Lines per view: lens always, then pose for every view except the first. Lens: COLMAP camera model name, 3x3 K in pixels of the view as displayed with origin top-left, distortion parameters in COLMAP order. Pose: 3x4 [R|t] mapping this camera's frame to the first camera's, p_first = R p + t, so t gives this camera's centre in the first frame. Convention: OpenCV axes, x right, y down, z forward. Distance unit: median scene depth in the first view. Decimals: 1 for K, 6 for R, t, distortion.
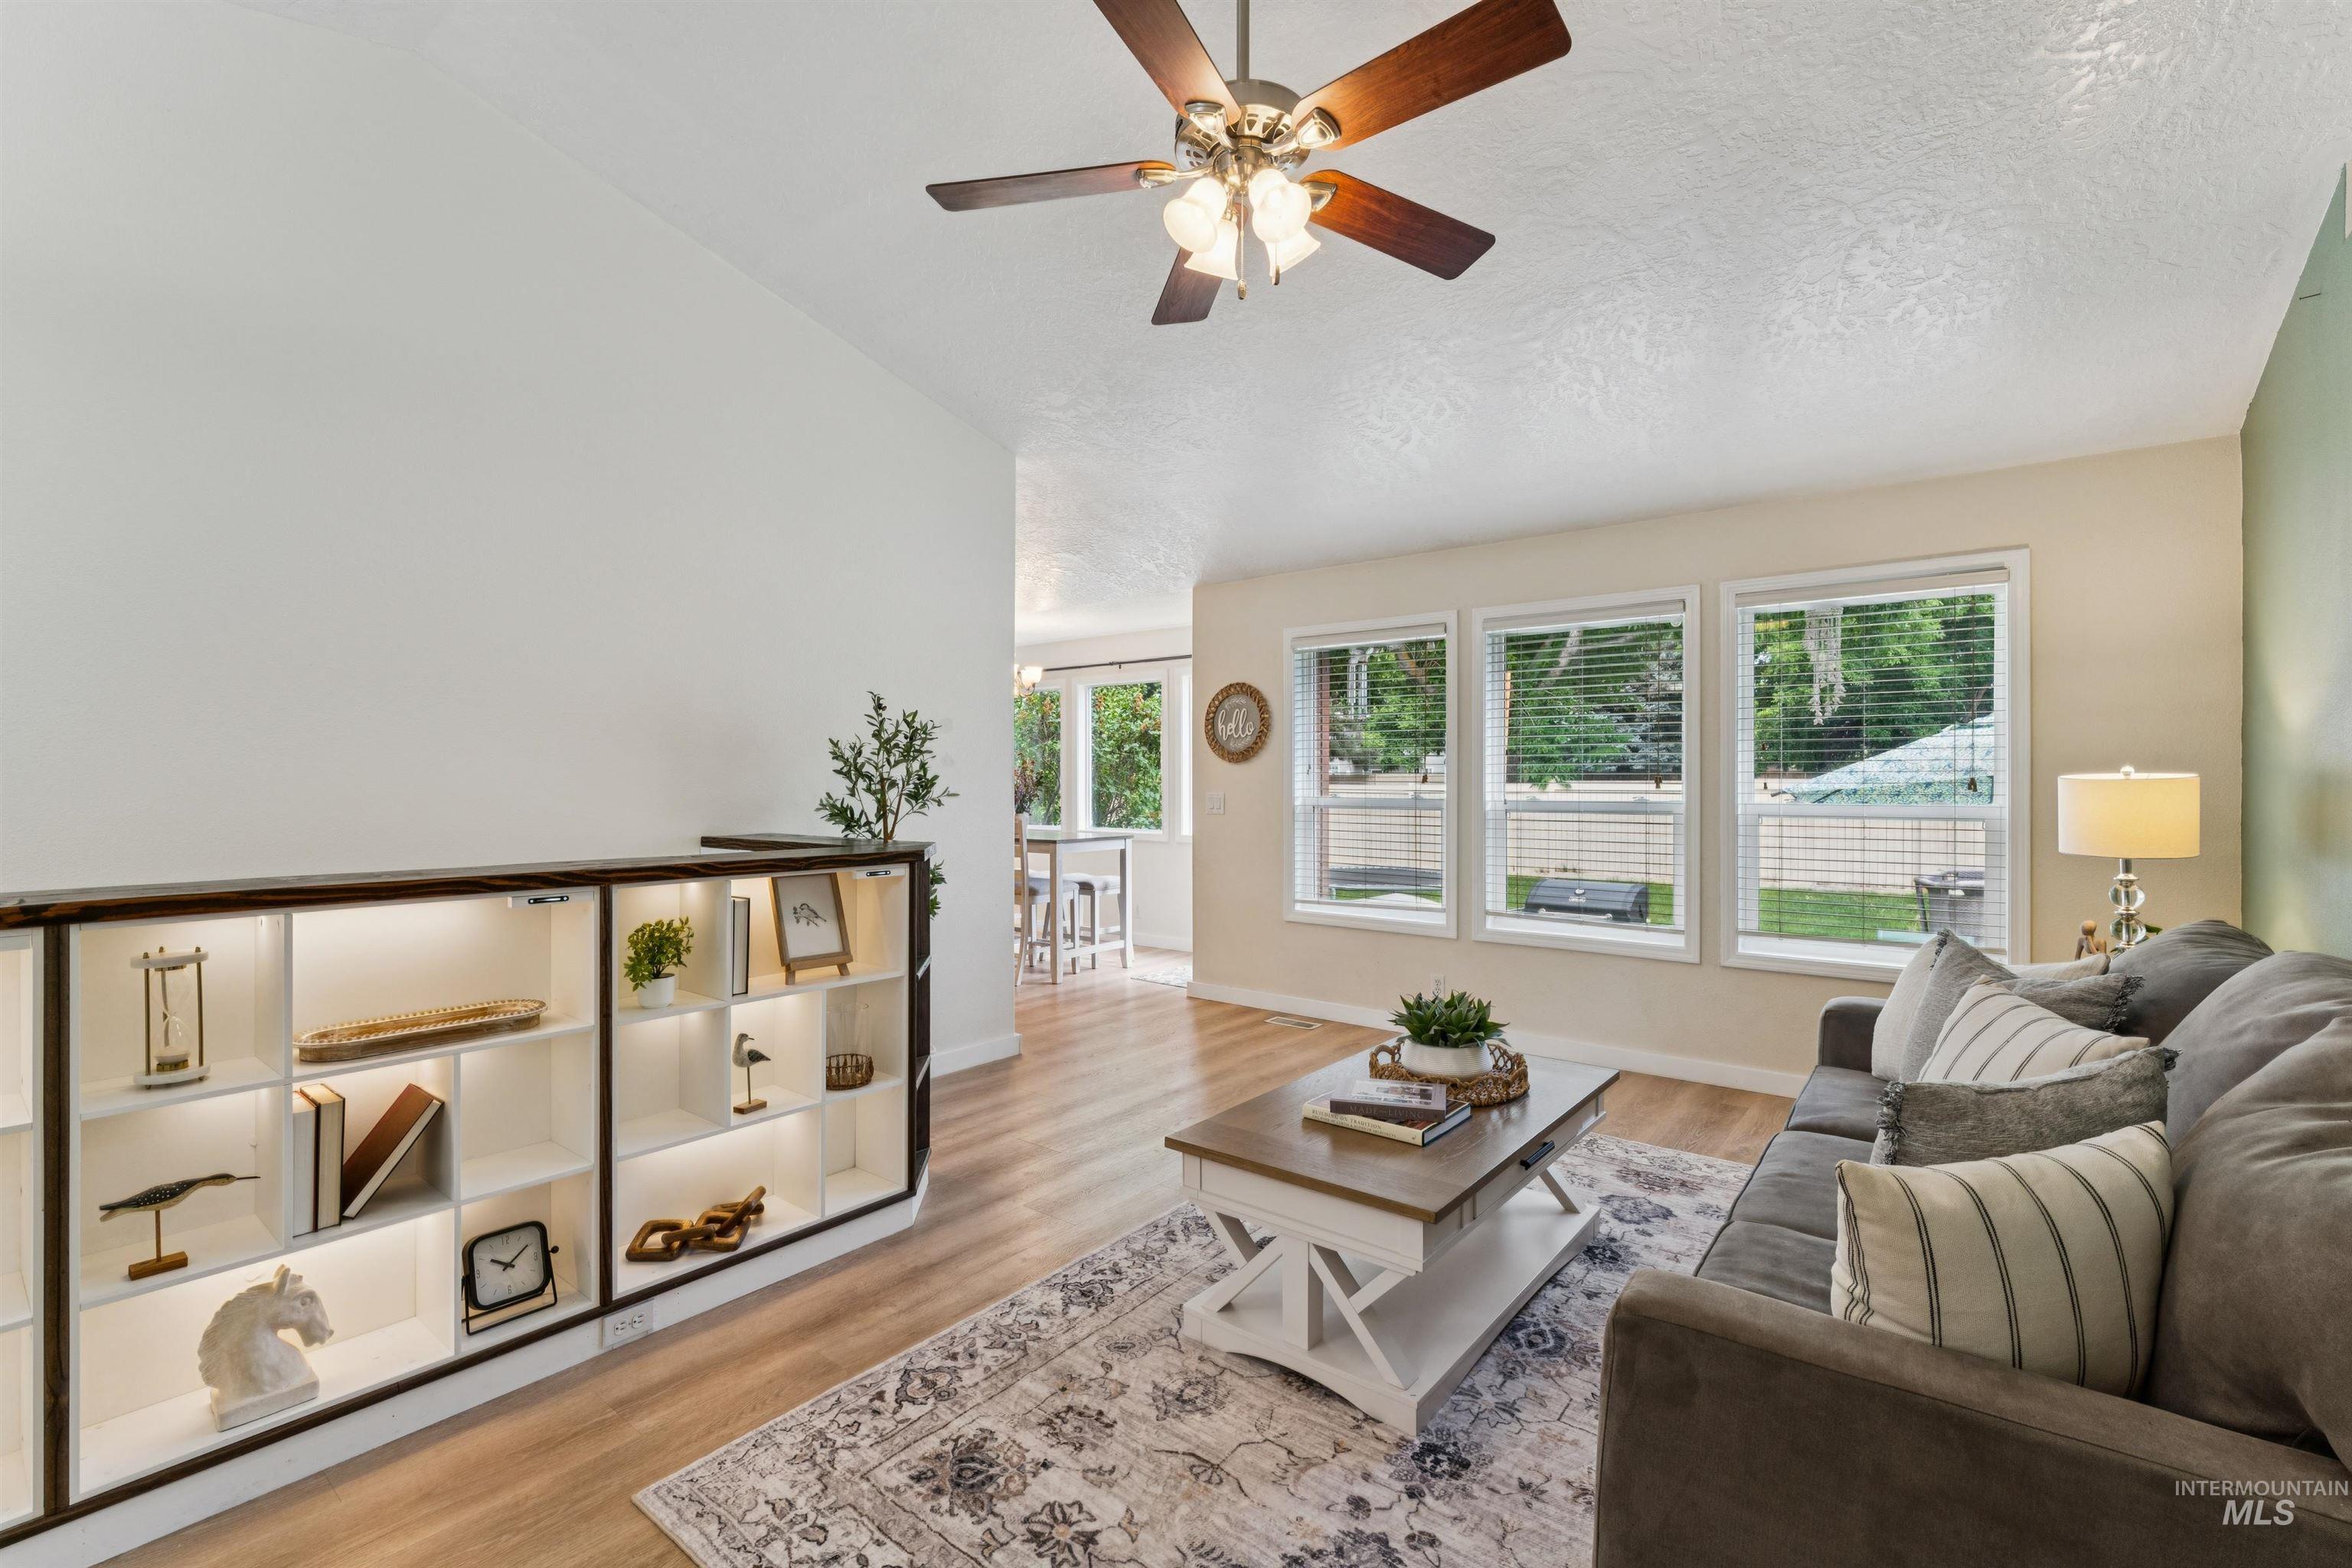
lens RADIAL K [[1033.7, 0, 1169.7], [0, 1033.7, 784.9], [0, 0, 1]] dist [-0.009896, 0.001983]
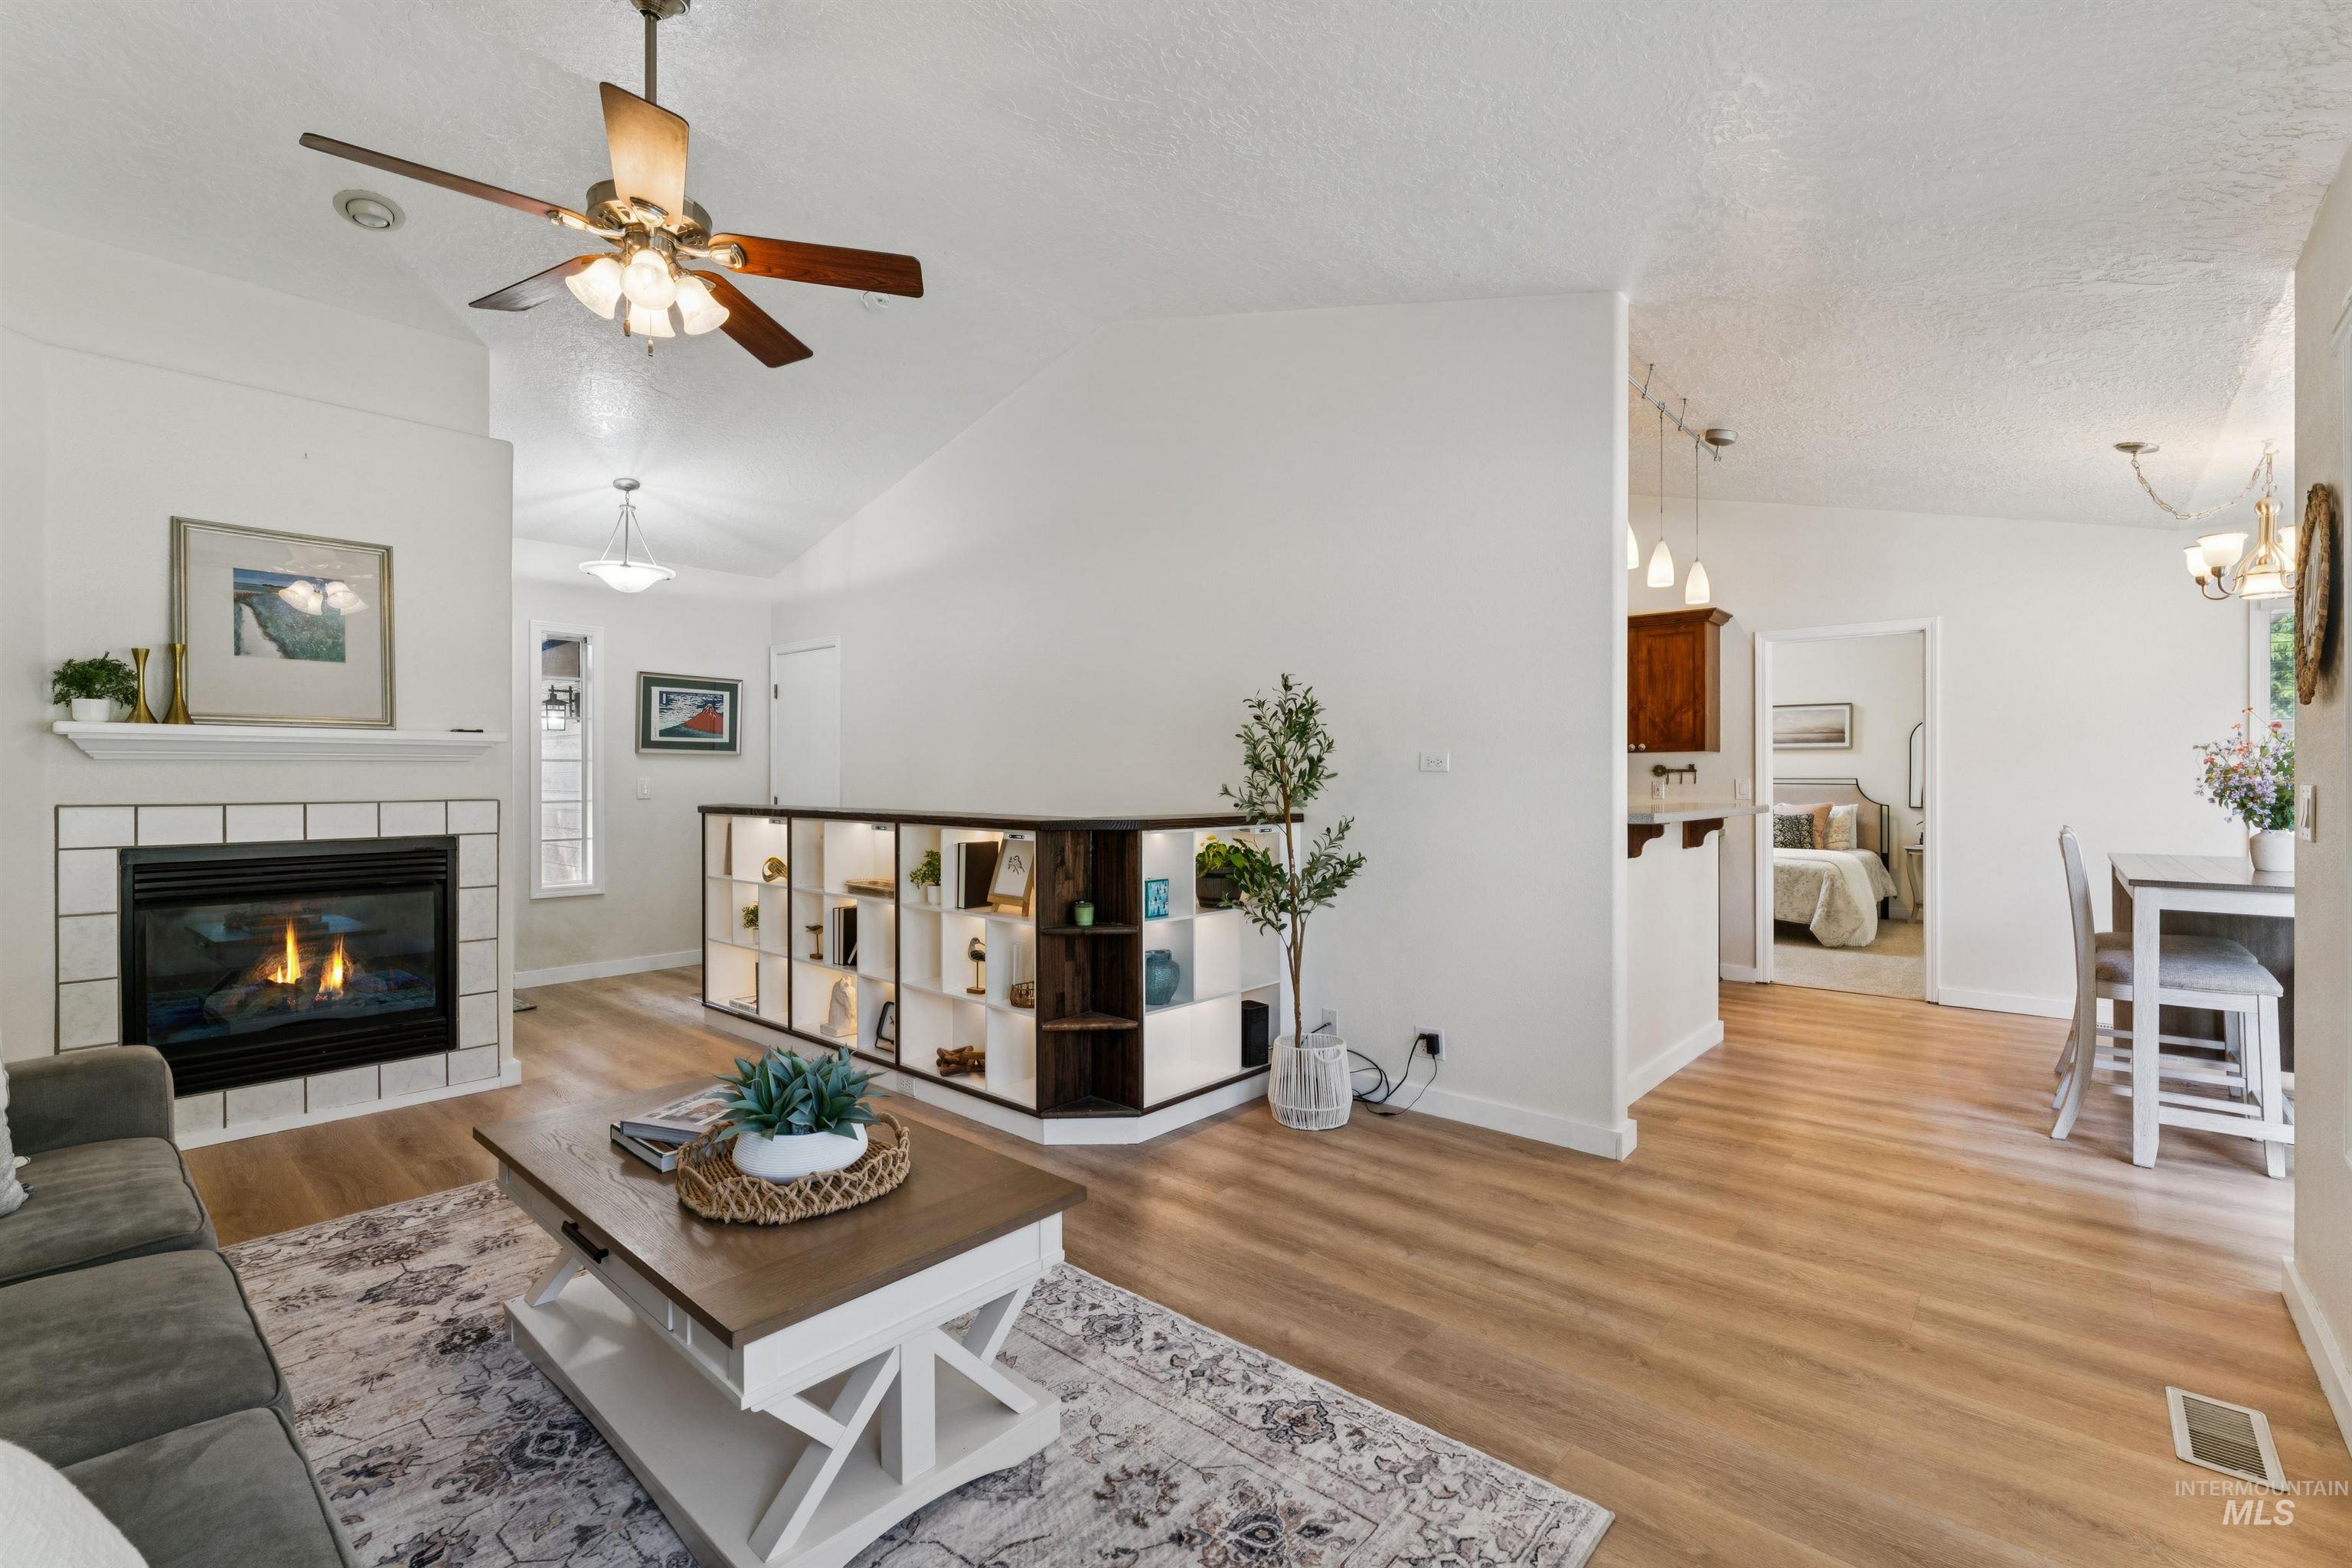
lens RADIAL K [[1033.7, 0, 1196.3], [0, 1033.7, 780.4], [0, 0, 1]] dist [-0.009896, 0.001983]
pose [[-0.050136, 0.000696, -0.998742, 1.123145], [-0.005669, 0.999983, 0.000981, 0.020802], [0.998726, 0.005711, -0.050131, 1.535904]]
